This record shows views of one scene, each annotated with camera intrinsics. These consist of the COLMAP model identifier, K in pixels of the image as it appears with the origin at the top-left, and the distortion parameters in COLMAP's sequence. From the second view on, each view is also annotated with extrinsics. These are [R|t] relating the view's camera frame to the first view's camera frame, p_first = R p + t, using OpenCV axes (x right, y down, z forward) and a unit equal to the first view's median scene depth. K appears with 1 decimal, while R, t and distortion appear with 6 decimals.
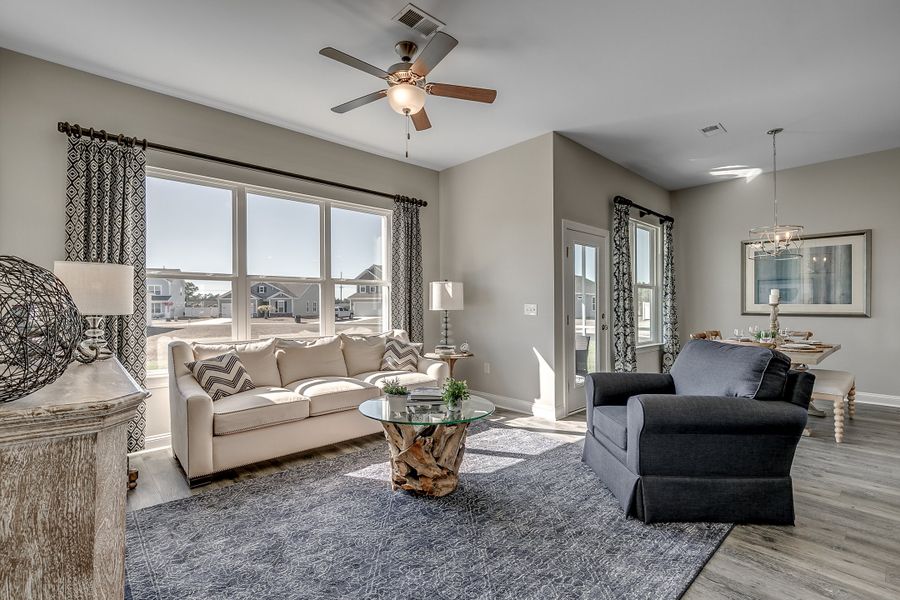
lens RADIAL K [[415.0, 0, 445.9], [0, 415.0, 307.5], [0, 0, 1]] dist [0.003547, 0.000242]
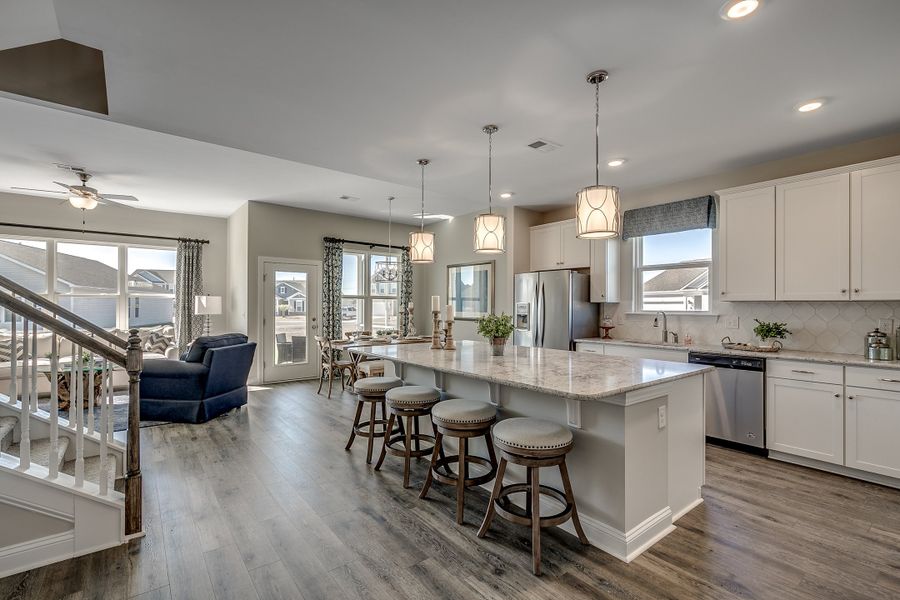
lens RADIAL K [[415.0, 0, 455.8], [0, 415.0, 298.0], [0, 0, 1]] dist [0.003547, 0.000242]
pose [[0.996601, 0.004640, -0.082244, 1.102291], [-0.006465, 0.999738, -0.021942, -0.027539], [0.082121, 0.022399, 0.996371, -0.461865]]
